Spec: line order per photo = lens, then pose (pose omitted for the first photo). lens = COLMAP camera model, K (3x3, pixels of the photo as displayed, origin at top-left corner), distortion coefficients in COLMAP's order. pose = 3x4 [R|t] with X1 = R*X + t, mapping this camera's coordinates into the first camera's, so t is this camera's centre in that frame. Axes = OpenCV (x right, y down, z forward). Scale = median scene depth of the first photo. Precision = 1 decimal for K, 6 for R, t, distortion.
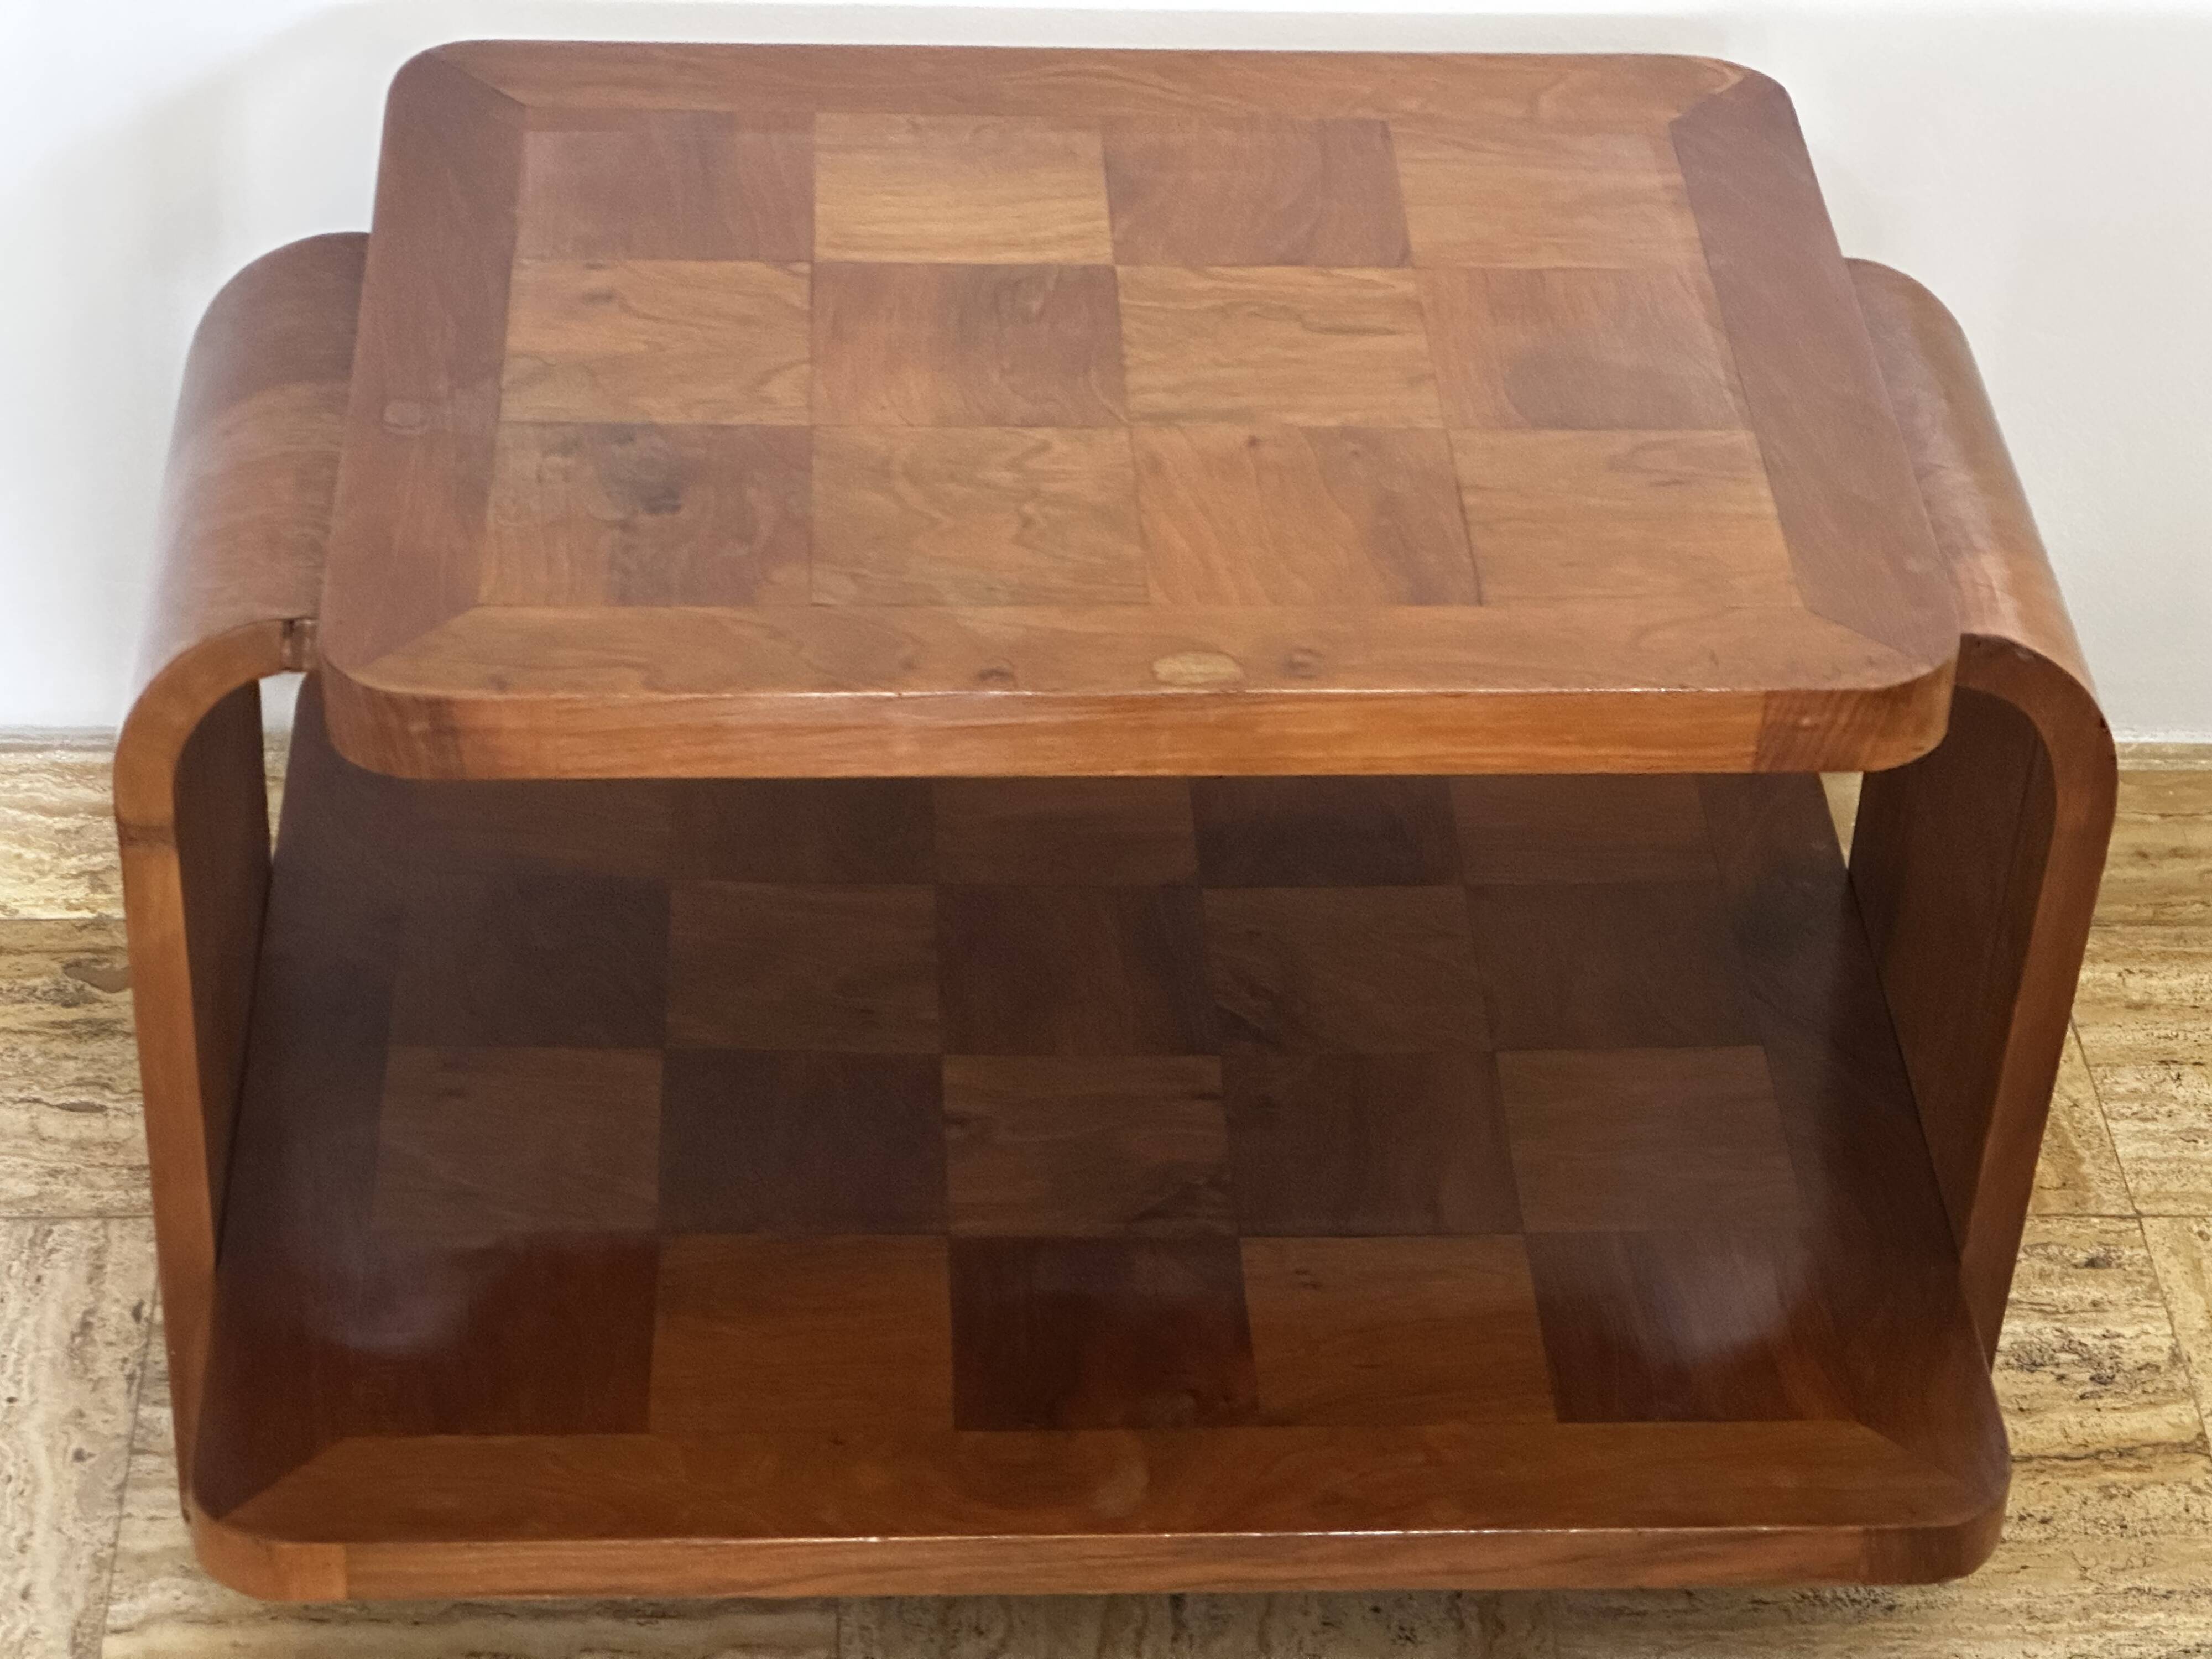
lens RADIAL K [[4861.0, 0, 1106.7], [0, 4861.0, 819.1], [0, 0, 1]] dist [0.454902, -2.707948]
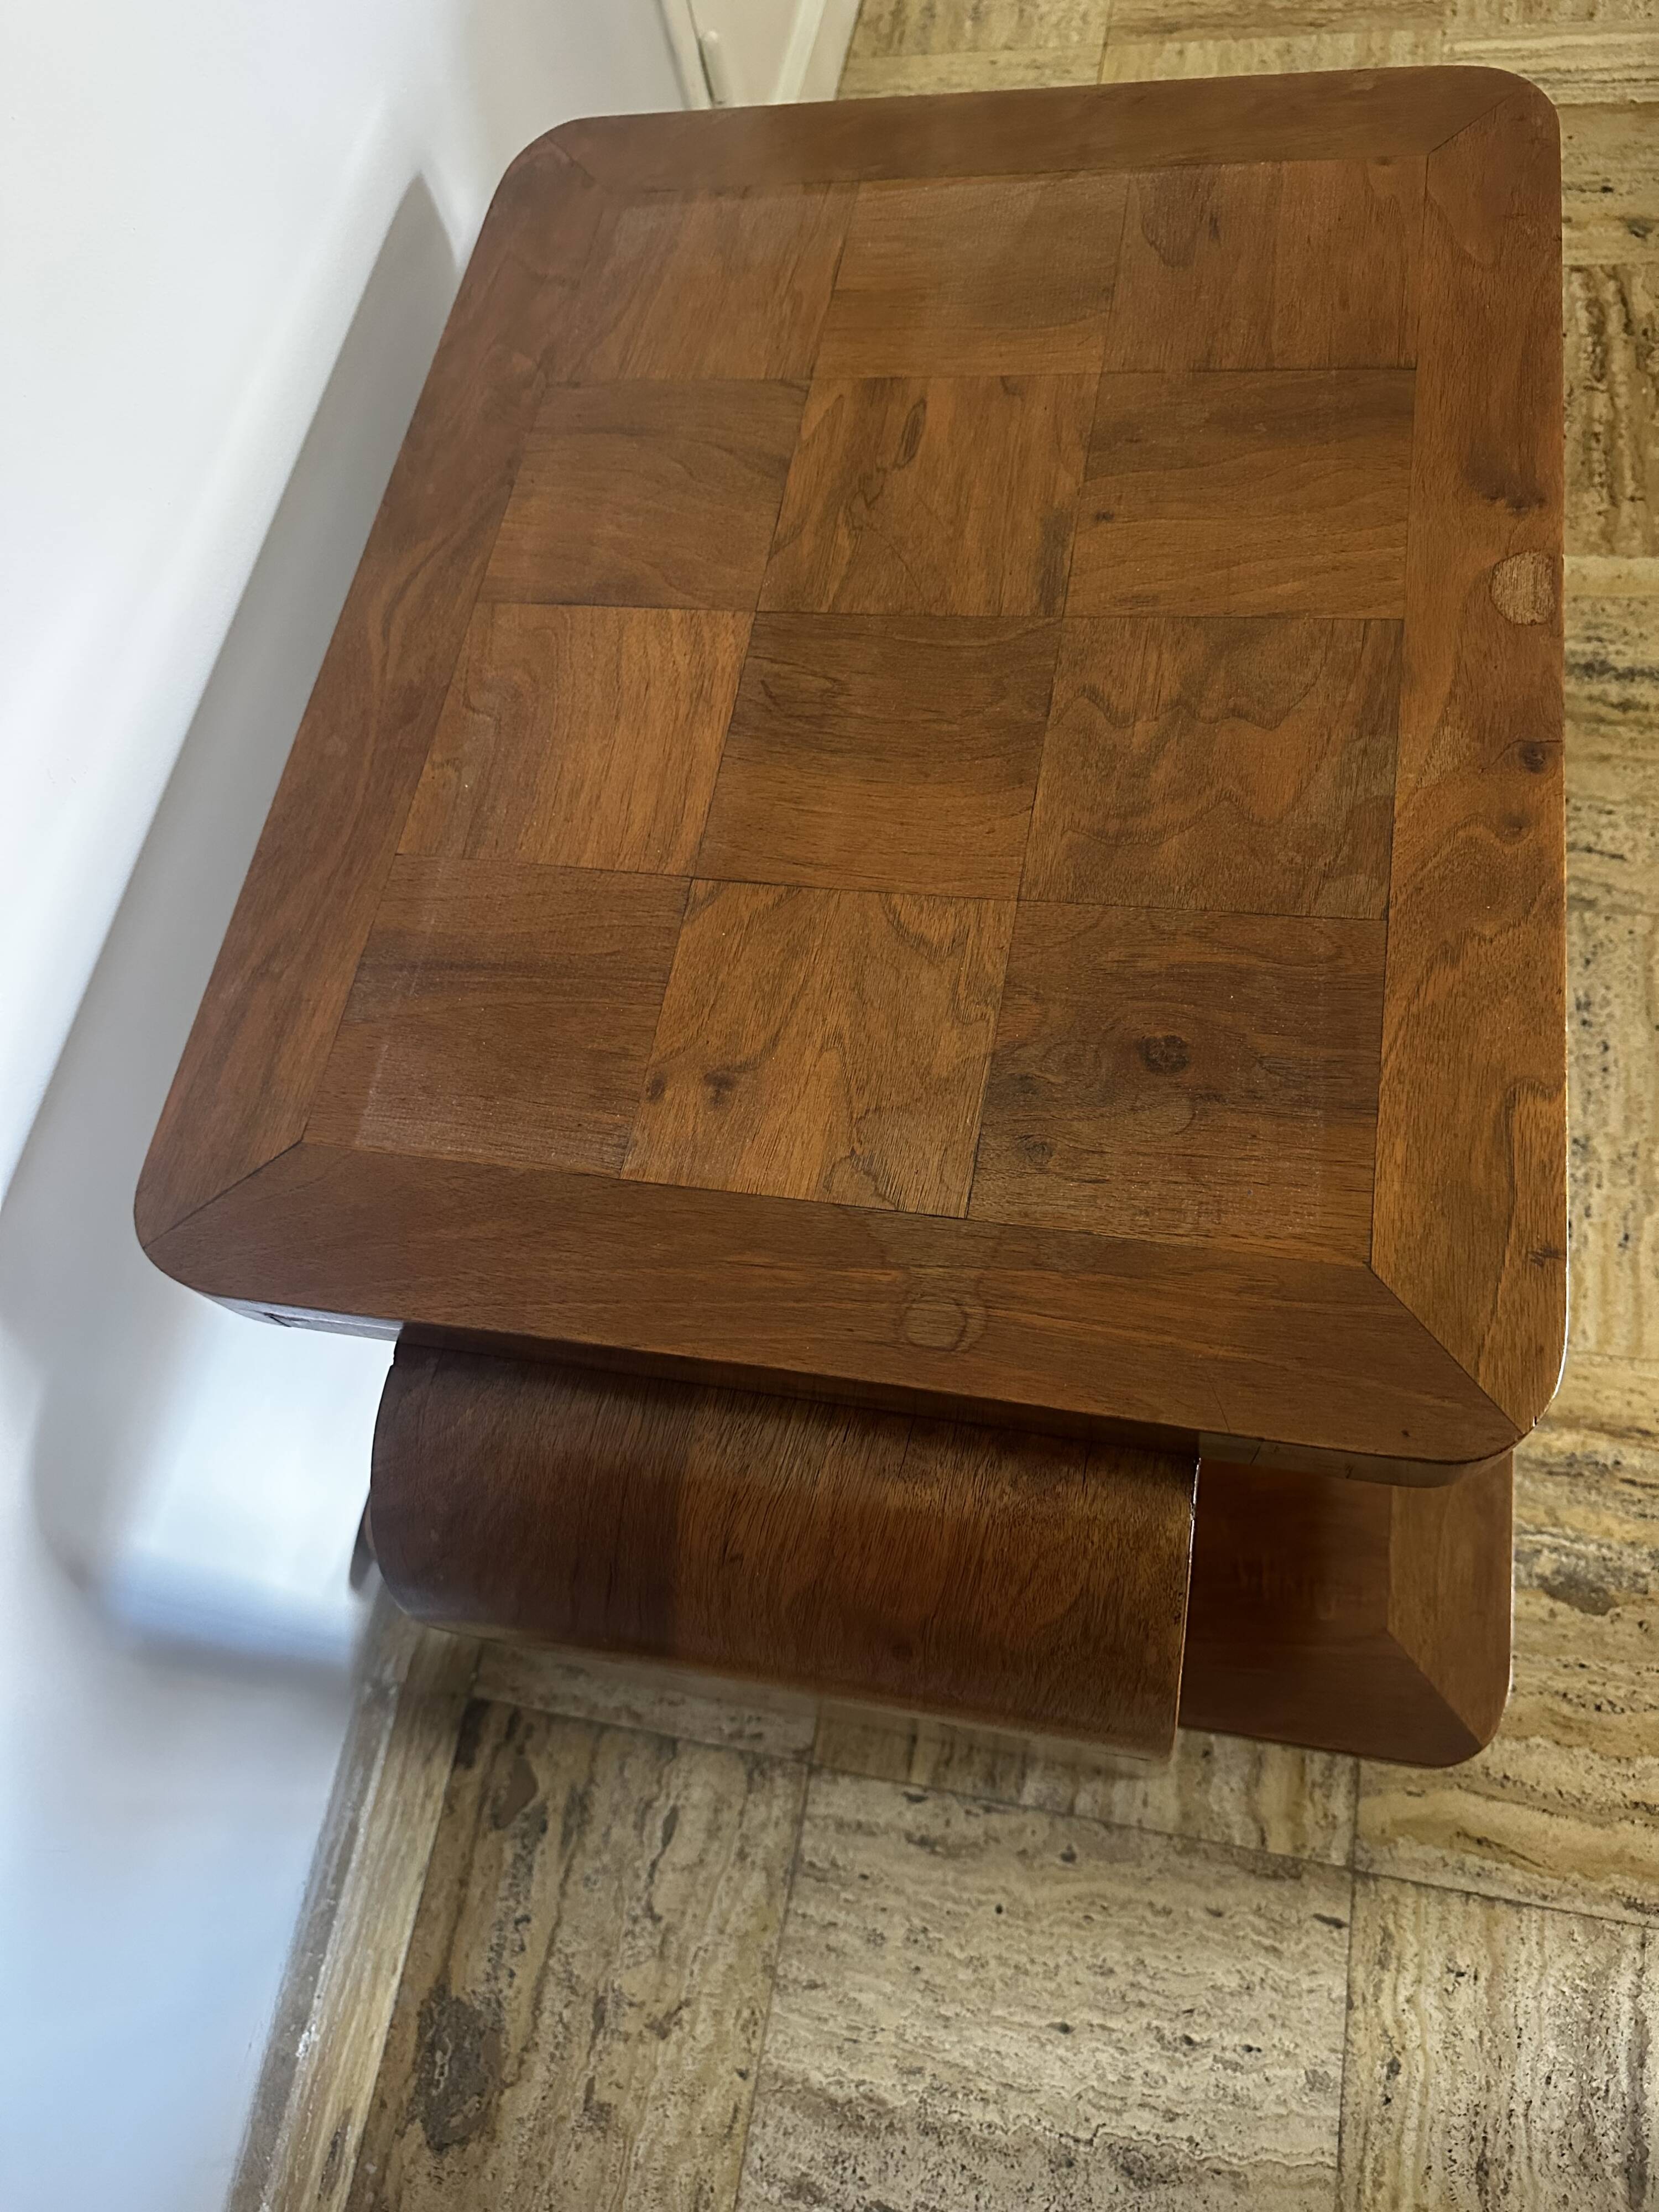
lens RADIAL K [[1595.0, 0, 824.2], [0, 1595.0, 1090.9], [0, 0, 1]] dist [-0.014608, 0.001808]
pose [[0.216575, -0.919929, 0.326842, -0.177153], [0.730220, 0.374852, 0.571195, -0.235231], [-0.647977, 0.114960, 0.752935, 0.722956]]
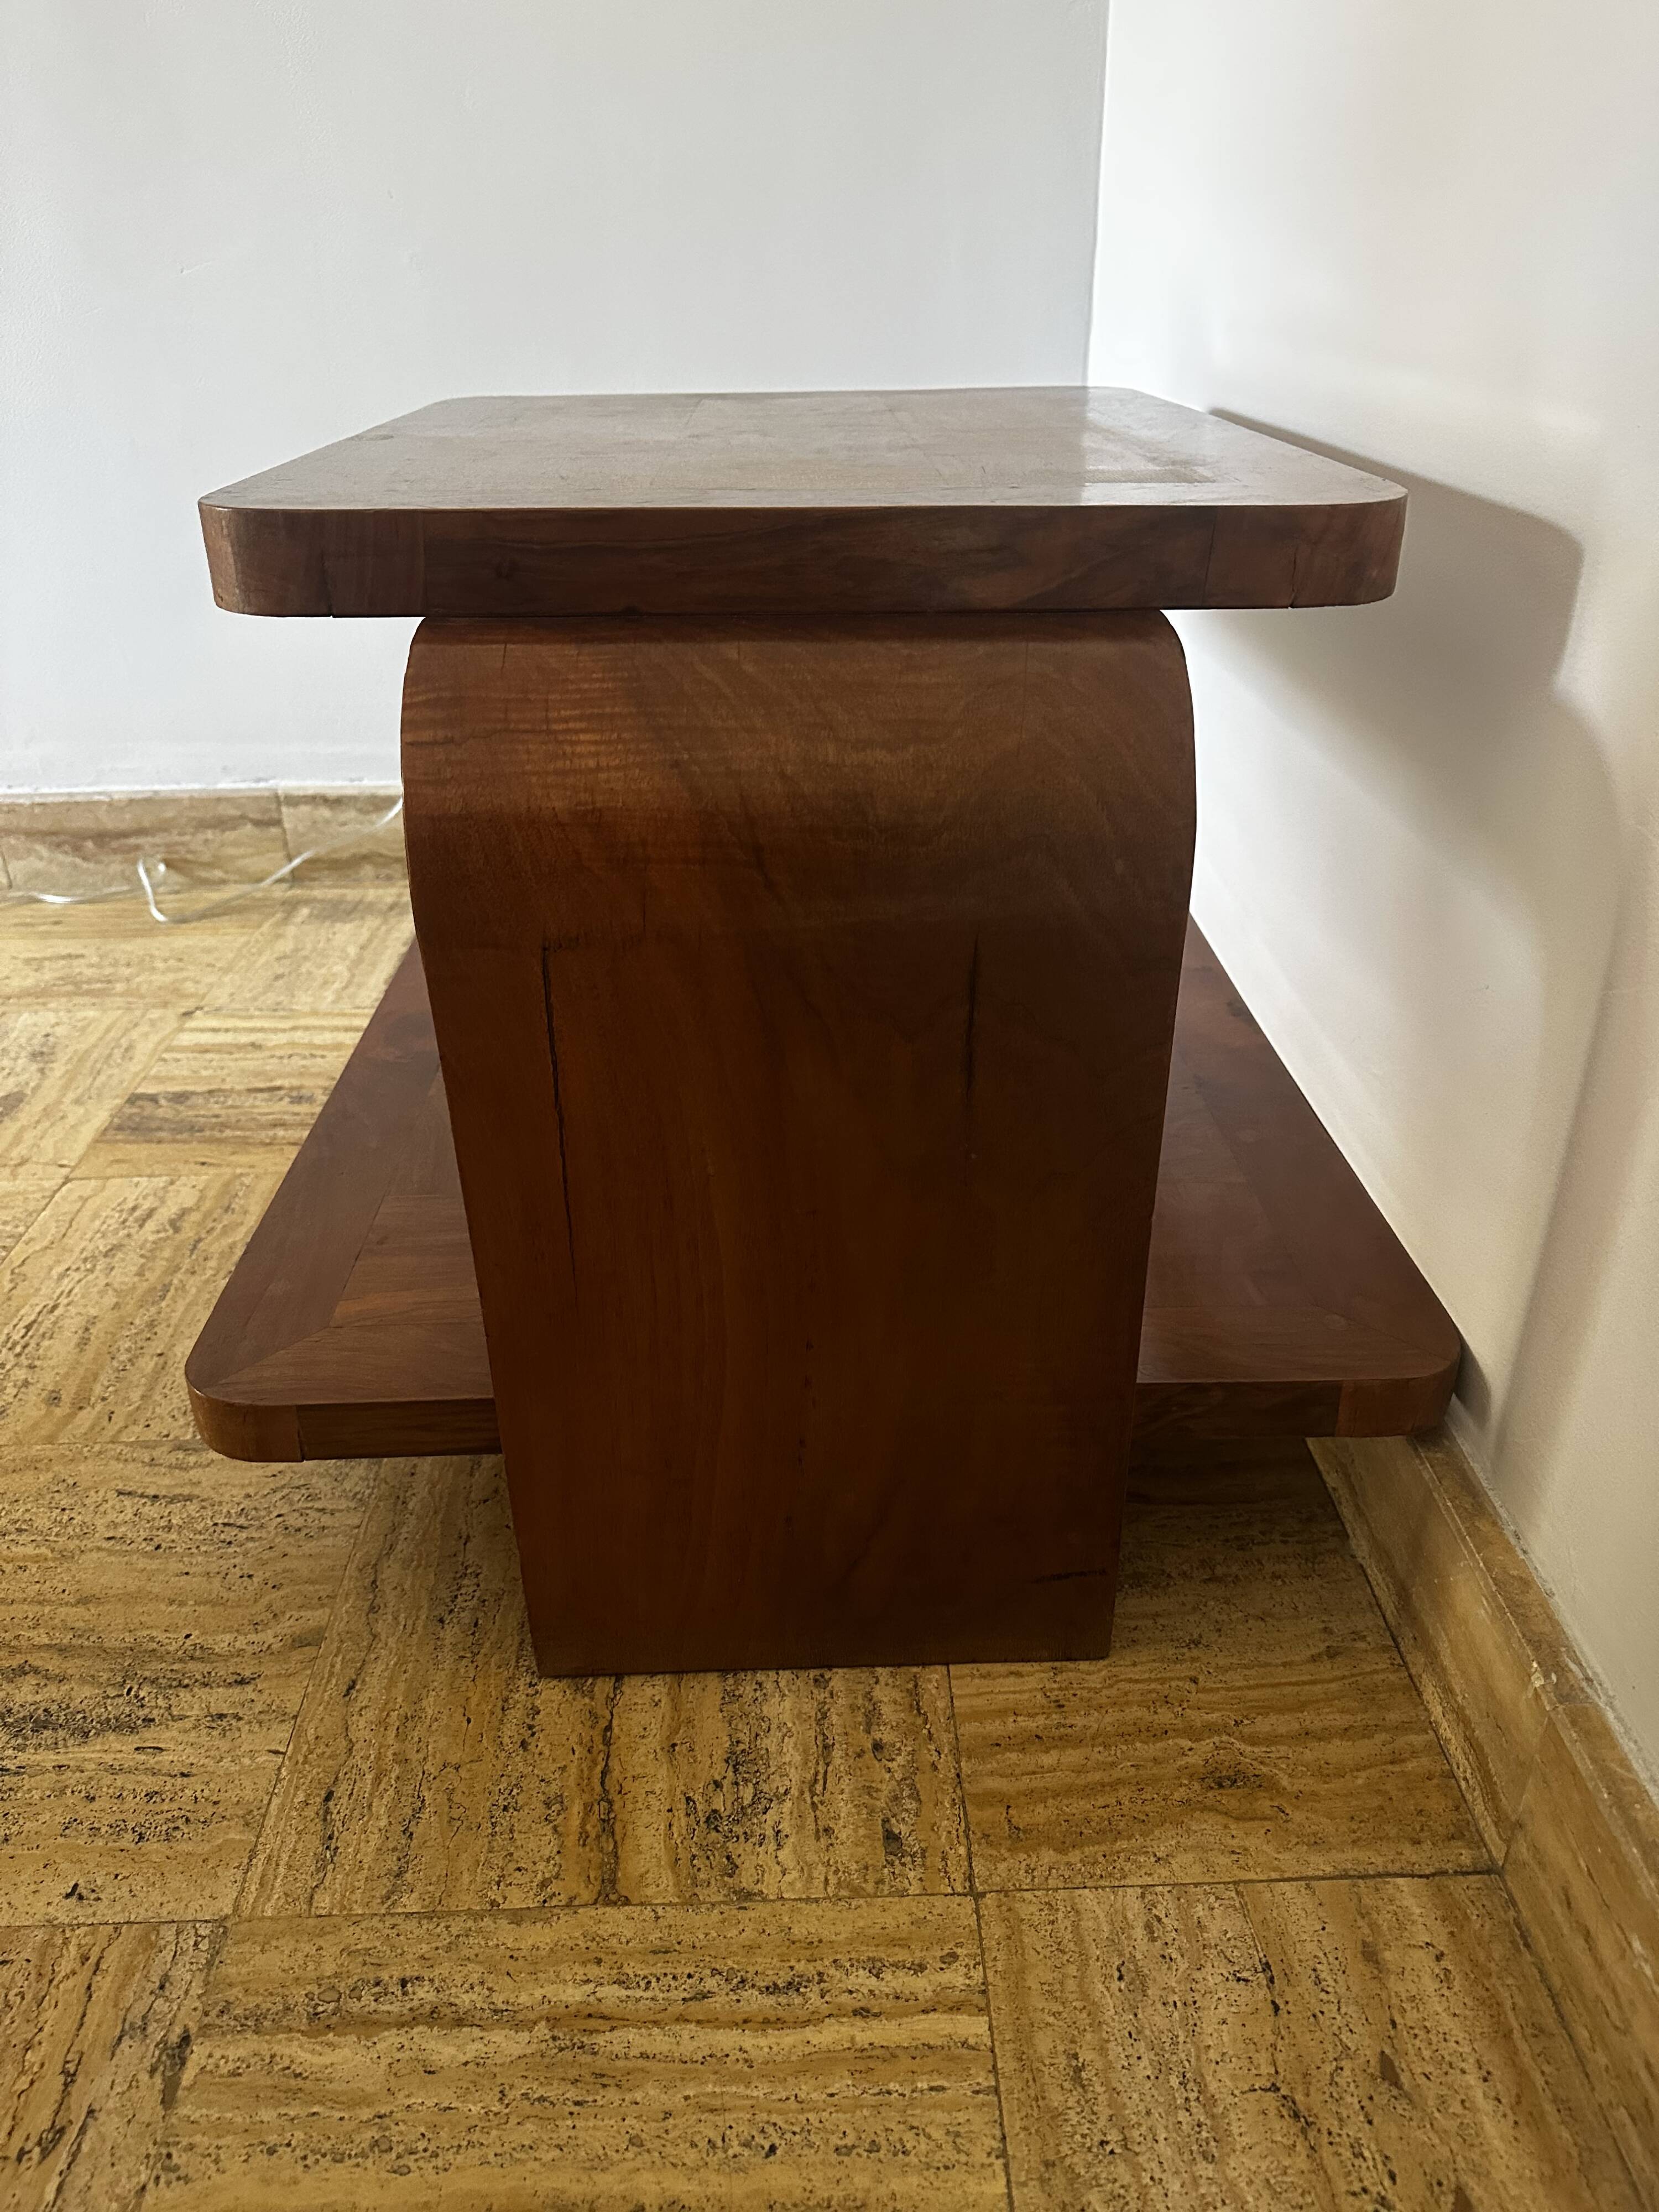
lens RADIAL K [[1593.7, 0, 840.7], [0, 1593.7, 1104.2], [0, 0, 1]] dist [0.002186, -0.014814]
pose [[-0.010808, 0.434498, -0.900608, 0.447894], [-0.600246, 0.717519, 0.353371, -0.118306], [0.799742, 0.544406, 0.253051, 0.923592]]
